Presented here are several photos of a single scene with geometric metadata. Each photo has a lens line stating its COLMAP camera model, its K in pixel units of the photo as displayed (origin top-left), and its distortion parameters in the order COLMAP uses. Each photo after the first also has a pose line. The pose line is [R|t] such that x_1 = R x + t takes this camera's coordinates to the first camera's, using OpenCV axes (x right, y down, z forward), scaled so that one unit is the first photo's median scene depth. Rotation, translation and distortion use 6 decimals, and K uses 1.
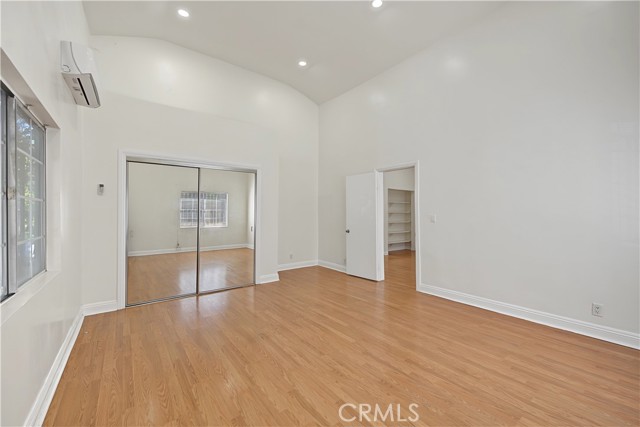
lens RADIAL K [[261.8, 0, 325.1], [0, 261.8, 213.1], [0, 0, 1]] dist [-0.000791, -0.000211]
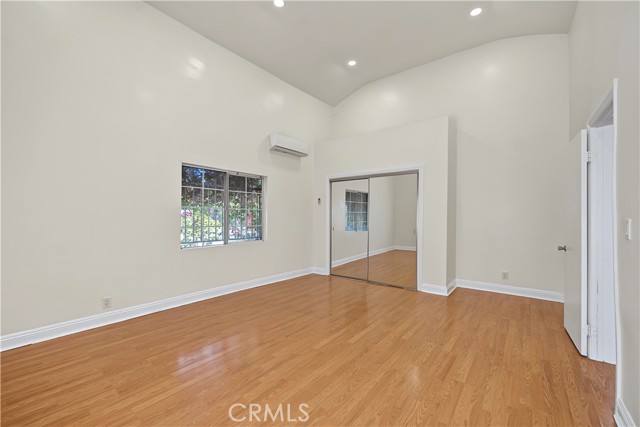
lens RADIAL K [[261.8, 0, 319.8], [0, 261.8, 218.1], [0, 0, 1]] dist [-0.000791, -0.000211]
pose [[0.233107, 0.008109, -0.972417, 0.891721], [-0.000032, 0.999965, 0.008331, 0.003235], [0.972451, -0.001911, 0.233100, 0.677797]]
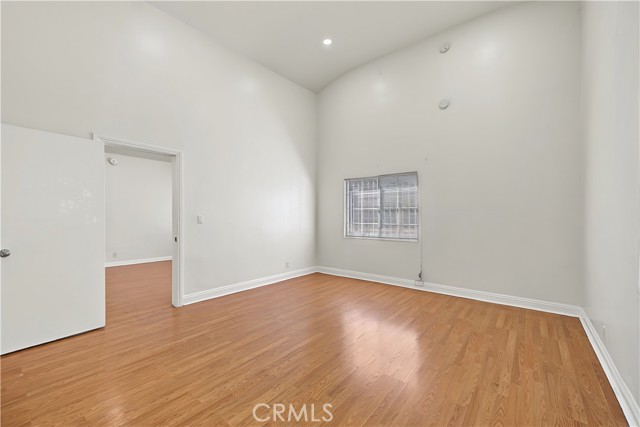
lens RADIAL K [[261.8, 0, 322.7], [0, 261.8, 216.9], [0, 0, 1]] dist [-0.000791, -0.000211]
pose [[-0.232345, -0.004413, 0.972623, -0.798871], [-0.010098, 0.999947, 0.002125, 0.008575], [-0.972581, -0.009328, -0.232377, 1.069248]]
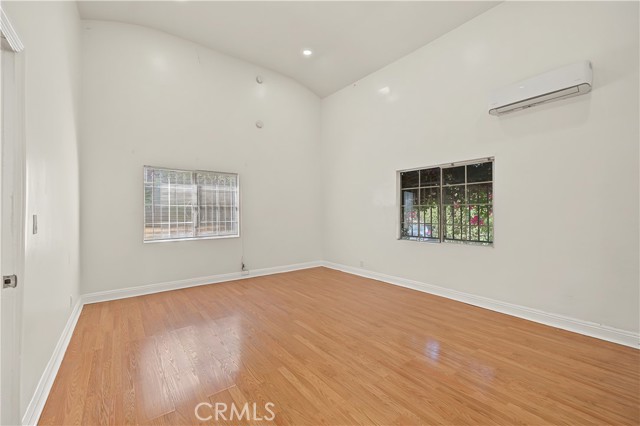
lens RADIAL K [[261.8, 0, 323.7], [0, 261.8, 211.8], [0, 0, 1]] dist [-0.000791, -0.000211]
pose [[-0.999994, 0.002939, -0.001720, -0.014800], [0.002961, 0.999910, -0.013091, 0.012238], [0.001681, -0.013096, -0.999913, 1.866453]]
